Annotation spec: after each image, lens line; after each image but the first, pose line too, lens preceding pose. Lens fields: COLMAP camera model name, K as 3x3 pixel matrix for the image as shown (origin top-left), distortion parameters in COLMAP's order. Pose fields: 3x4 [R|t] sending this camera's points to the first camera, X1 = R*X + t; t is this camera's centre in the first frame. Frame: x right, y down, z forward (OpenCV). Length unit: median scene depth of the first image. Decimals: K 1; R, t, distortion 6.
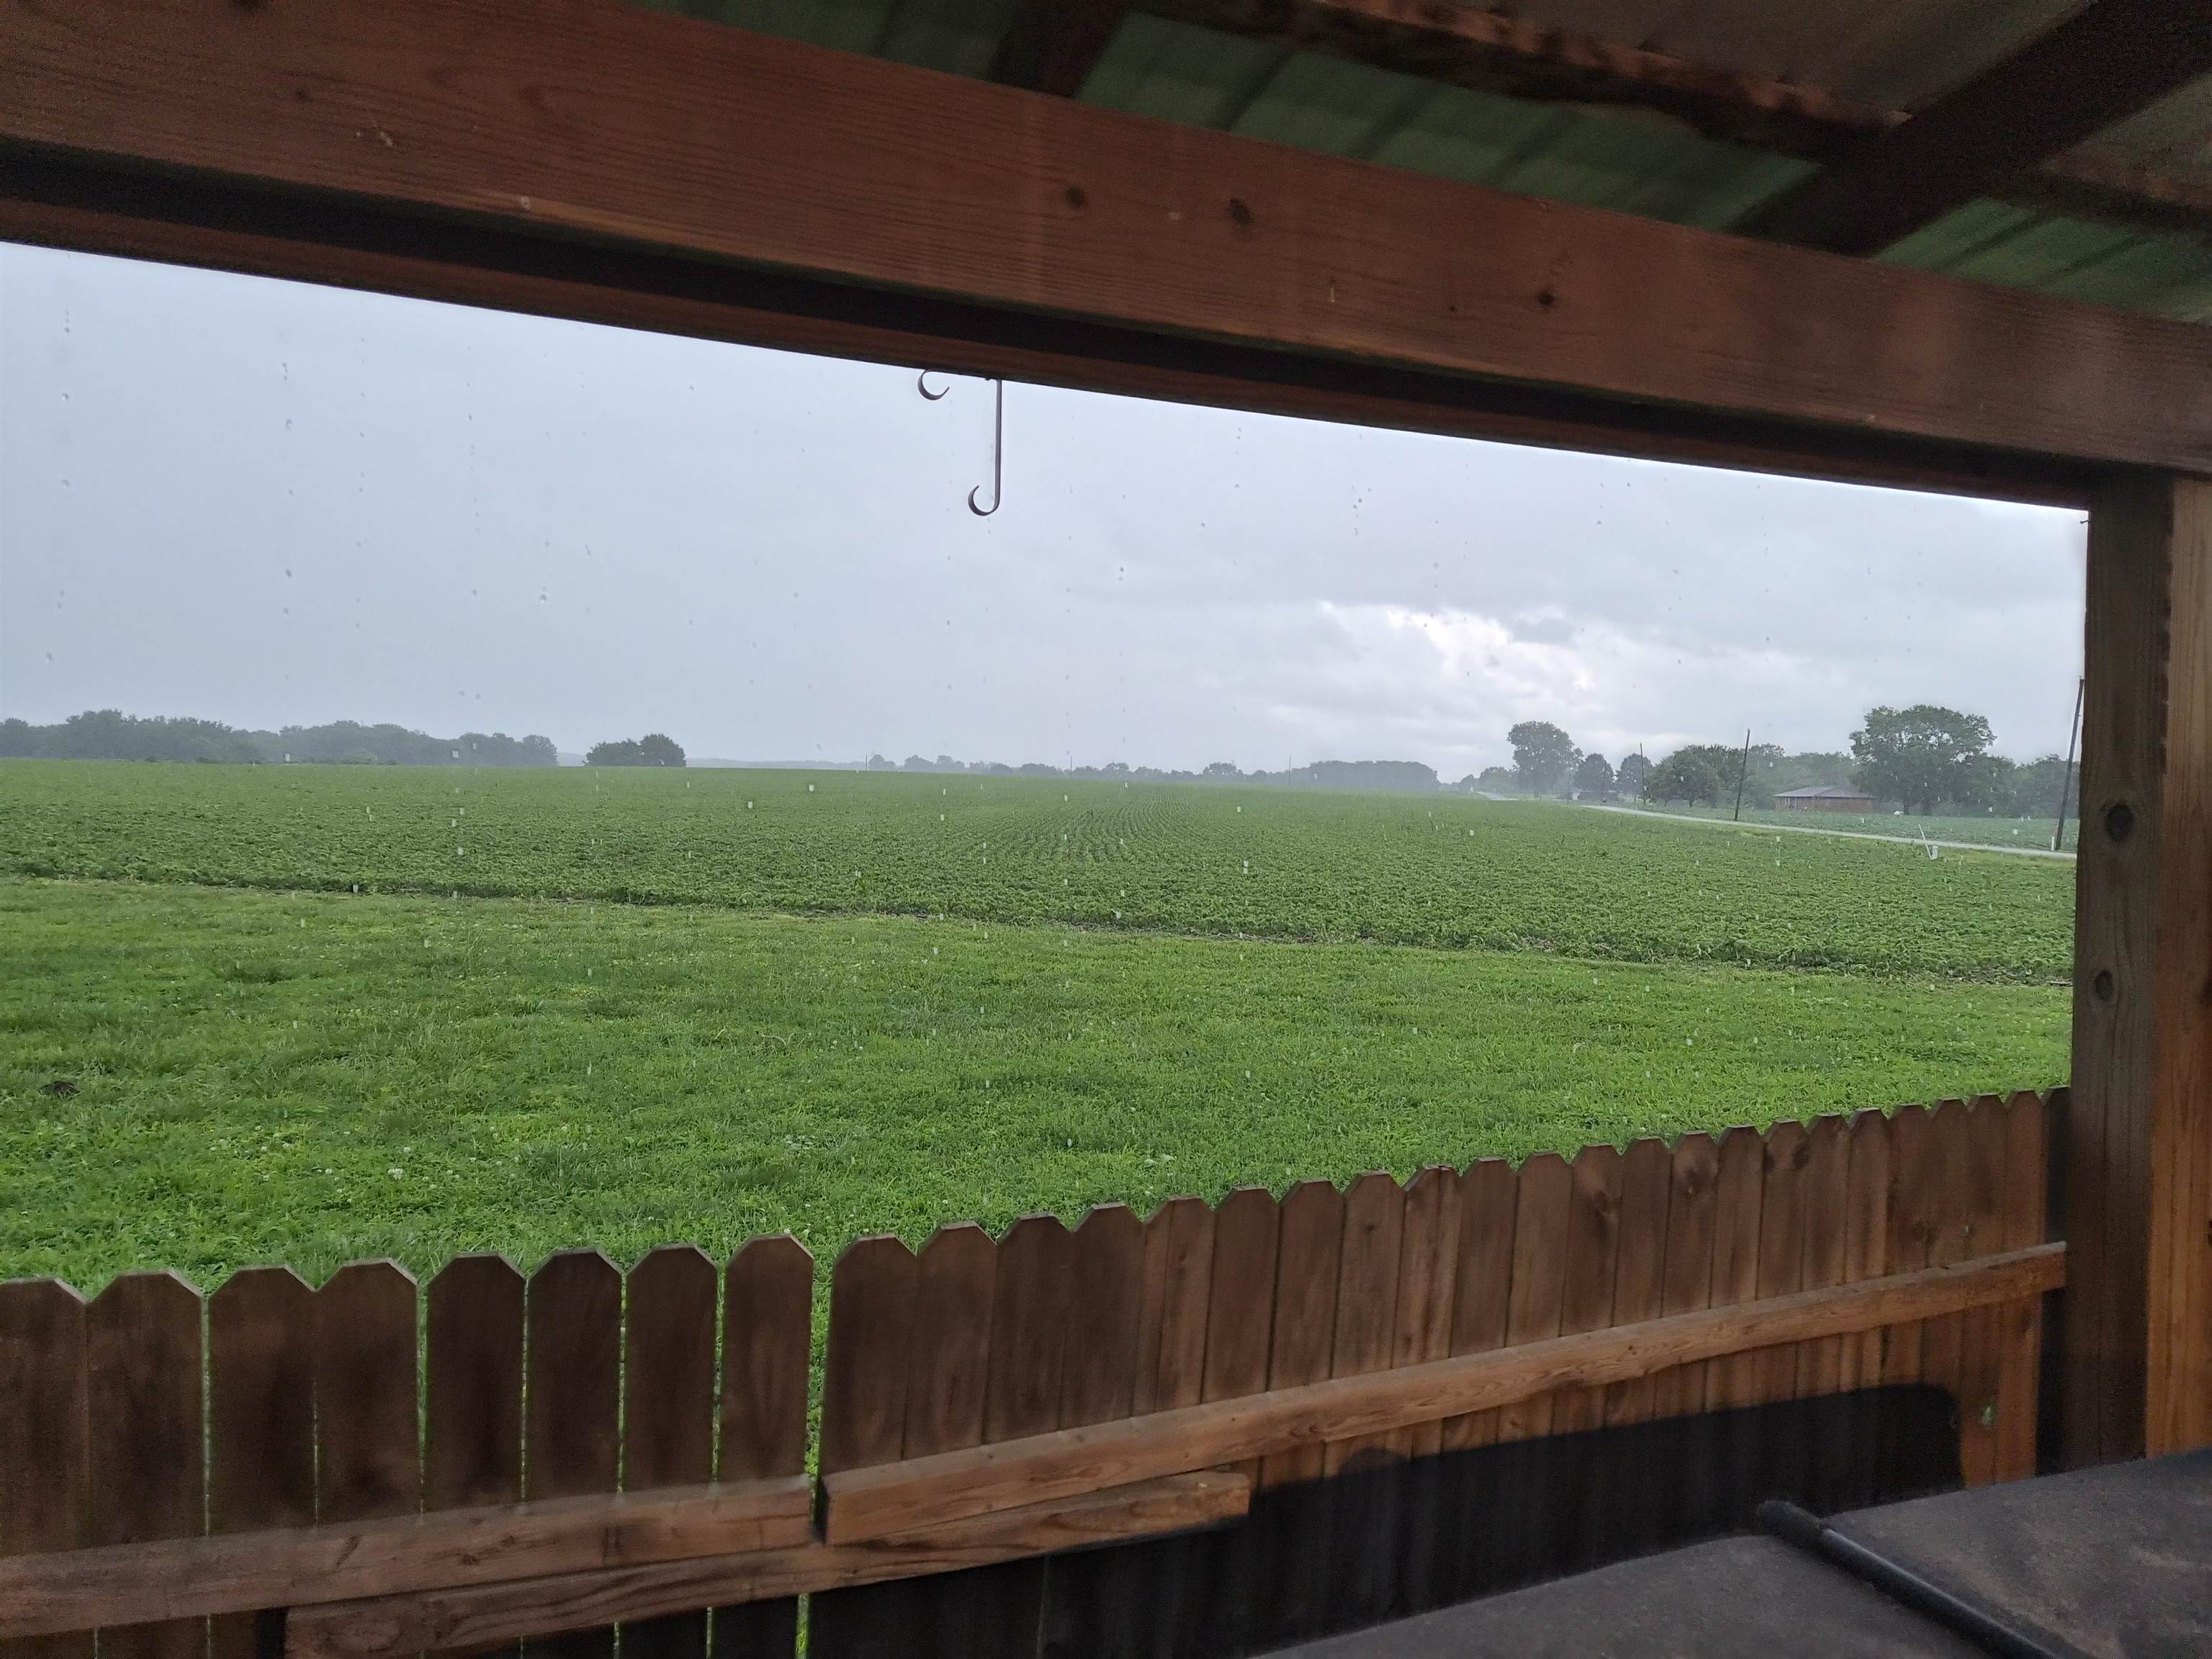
lens RADIAL K [[1475.7, 0, 1112.7], [0, 1475.7, 849.6], [0, 0, 1]] dist [0.056108, -0.047145]
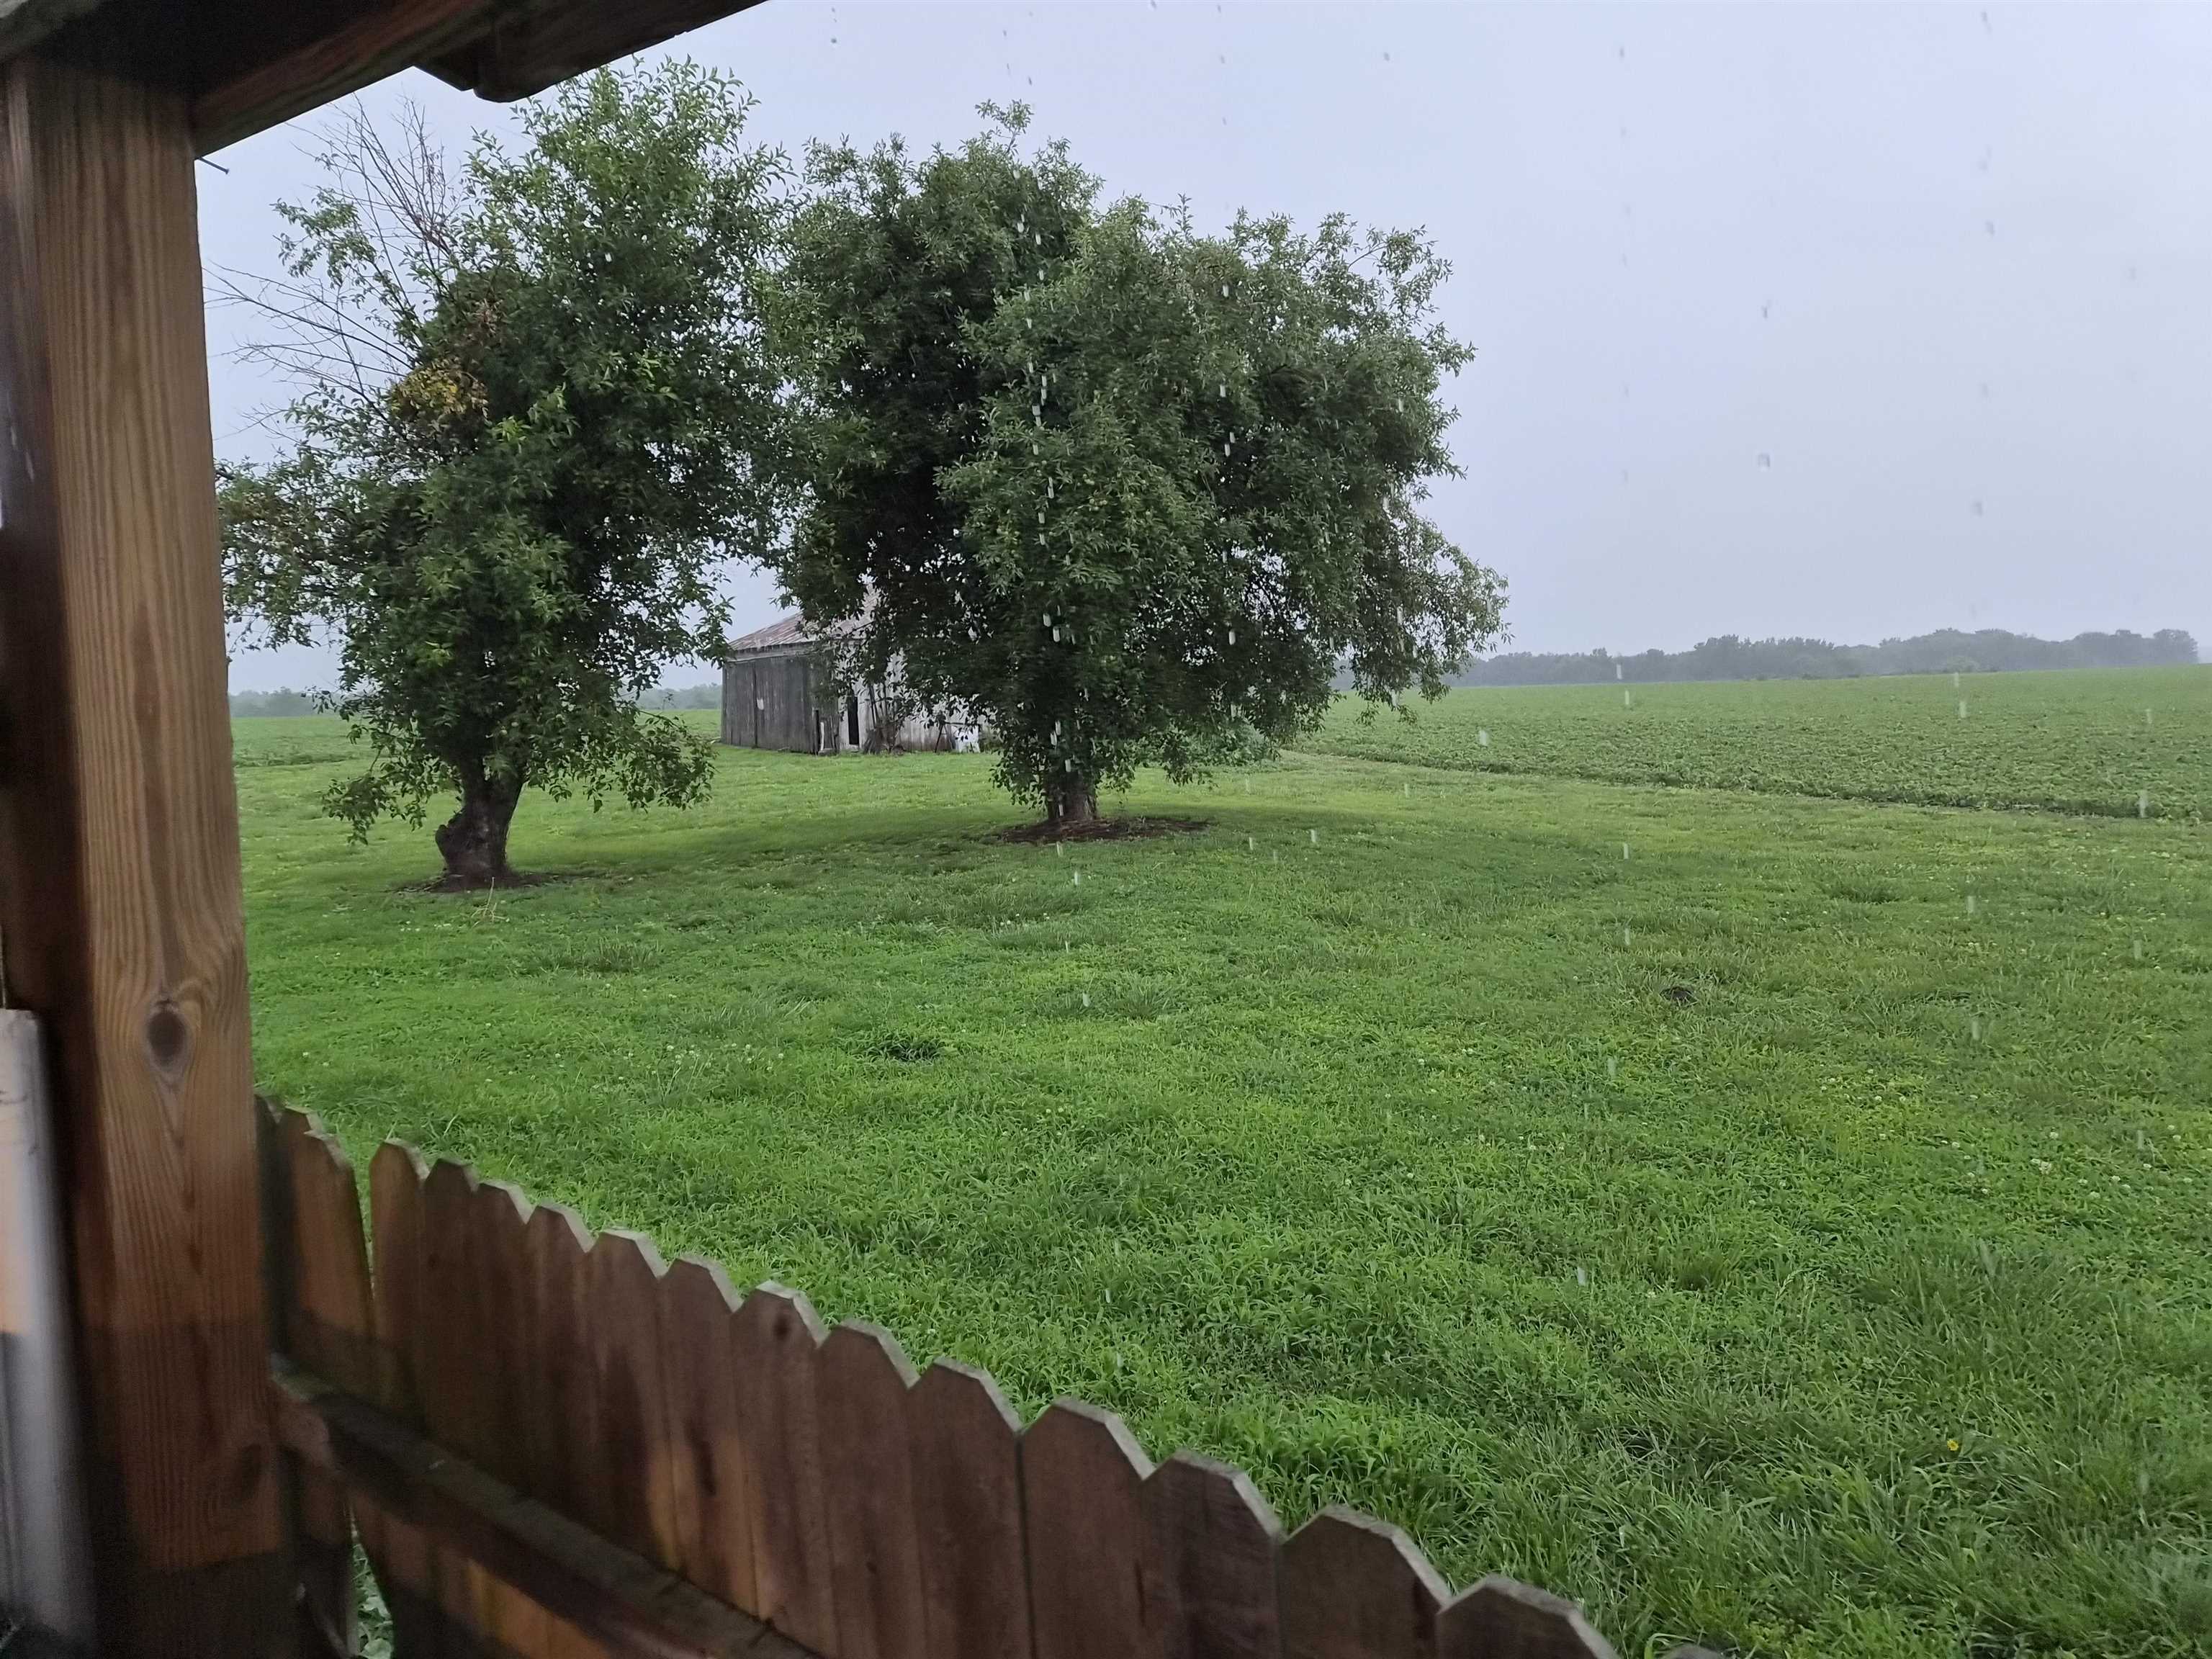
lens RADIAL K [[1475.7, 0, 1122.7], [0, 1475.7, 842.3], [0, 0, 1]] dist [0.056108, -0.047145]
pose [[0.562056, 0.046410, -0.825796, -0.062103], [-0.002132, 0.998502, 0.054665, 0.001257], [0.827097, -0.028964, 0.561313, 0.090415]]
